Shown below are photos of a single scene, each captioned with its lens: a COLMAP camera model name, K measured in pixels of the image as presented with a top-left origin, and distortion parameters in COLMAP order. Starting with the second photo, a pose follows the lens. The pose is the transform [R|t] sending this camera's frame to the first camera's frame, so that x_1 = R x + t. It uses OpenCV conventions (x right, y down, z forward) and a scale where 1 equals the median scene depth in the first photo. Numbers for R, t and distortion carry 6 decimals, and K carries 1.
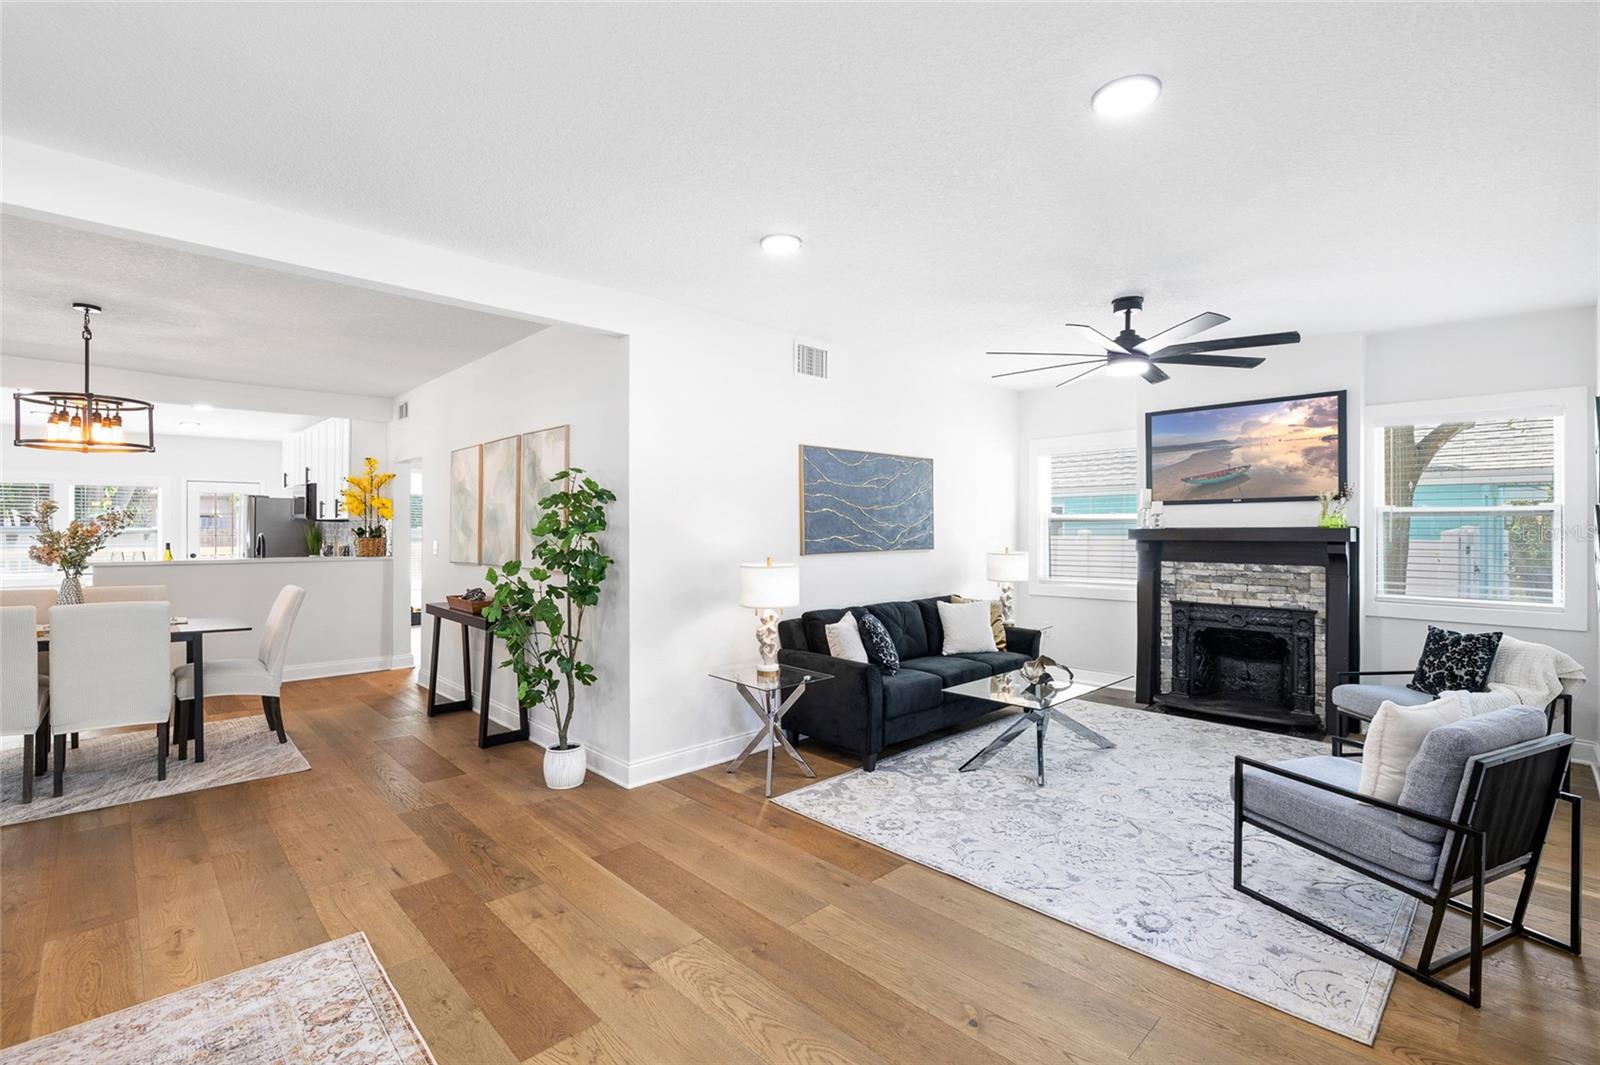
lens RADIAL K [[728.4, 0, 807.6], [0, 728.4, 528.1], [0, 0, 1]] dist [-0.009930, 0.002031]
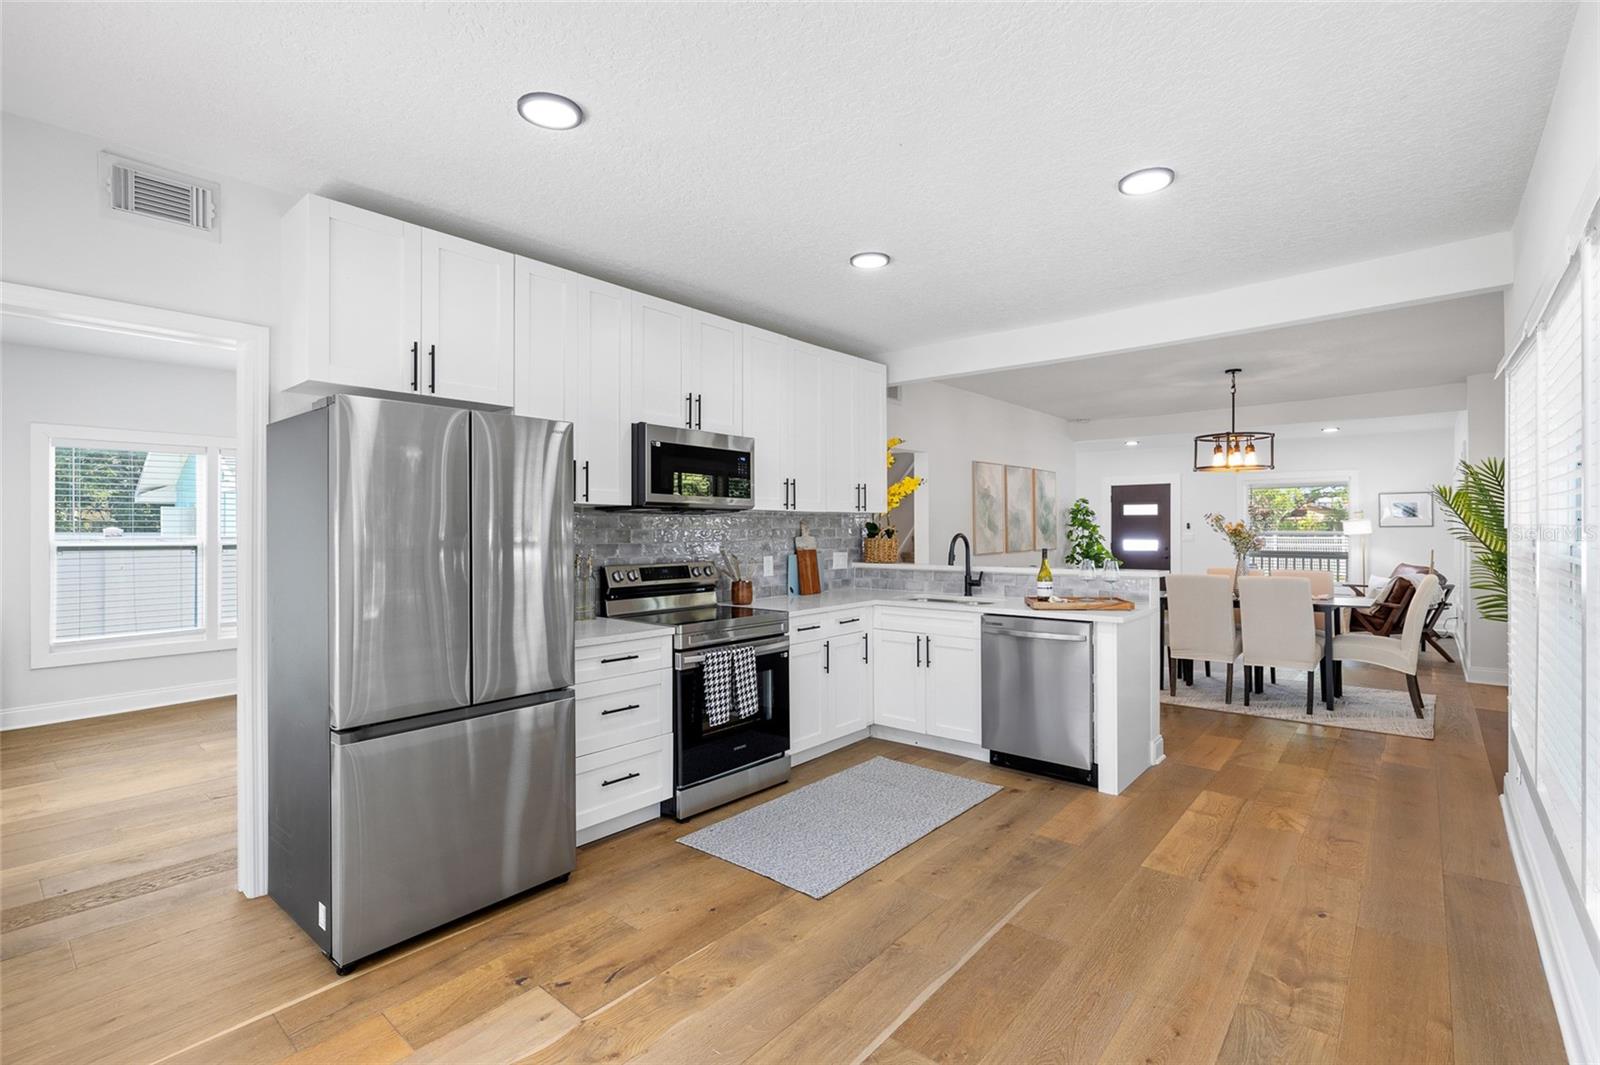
lens RADIAL K [[728.4, 0, 801.5], [0, 728.4, 529.8], [0, 0, 1]] dist [-0.009930, 0.002031]
pose [[-0.092054, -0.003978, 0.995746, -1.936989], [0.002213, 0.999989, 0.004199, 0.001046], [-0.995752, 0.002590, -0.092044, 1.638791]]
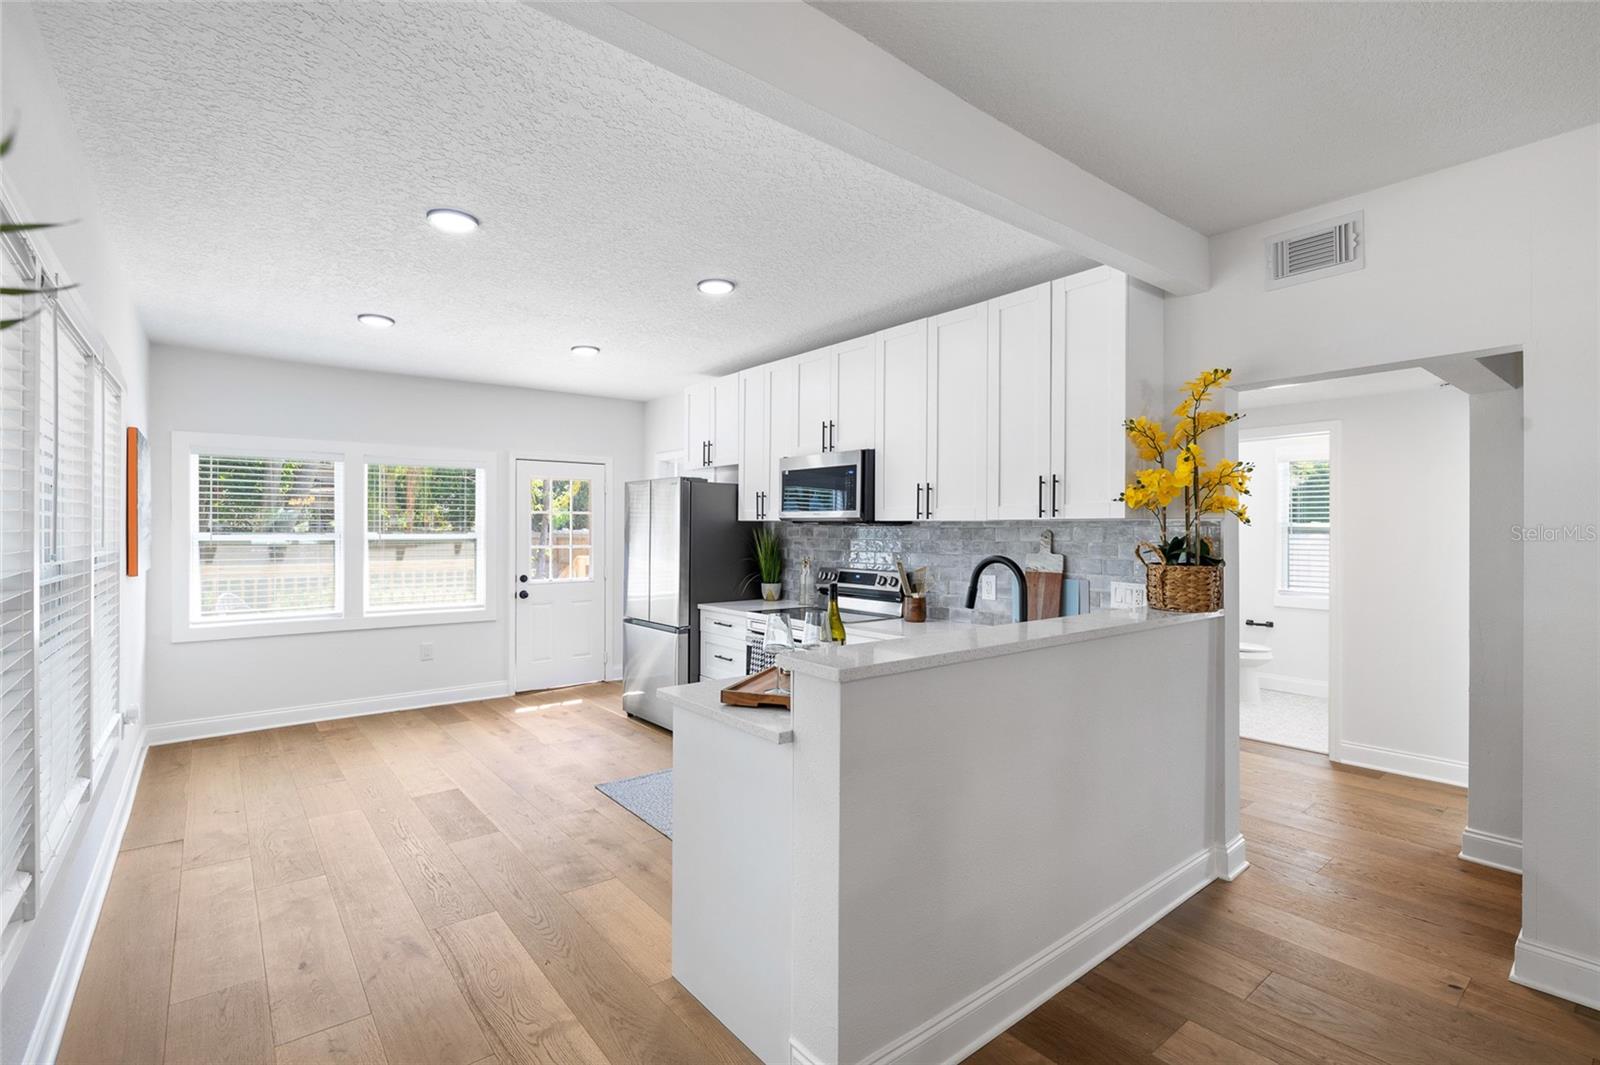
lens RADIAL K [[728.4, 0, 795.9], [0, 728.4, 531.3], [0, 0, 1]] dist [-0.009930, 0.002031]
pose [[0.995354, 0.001678, -0.096272, -1.110358], [-0.001559, 0.999998, 0.001303, -0.007807], [0.096274, -0.001147, 0.995354, 0.800740]]
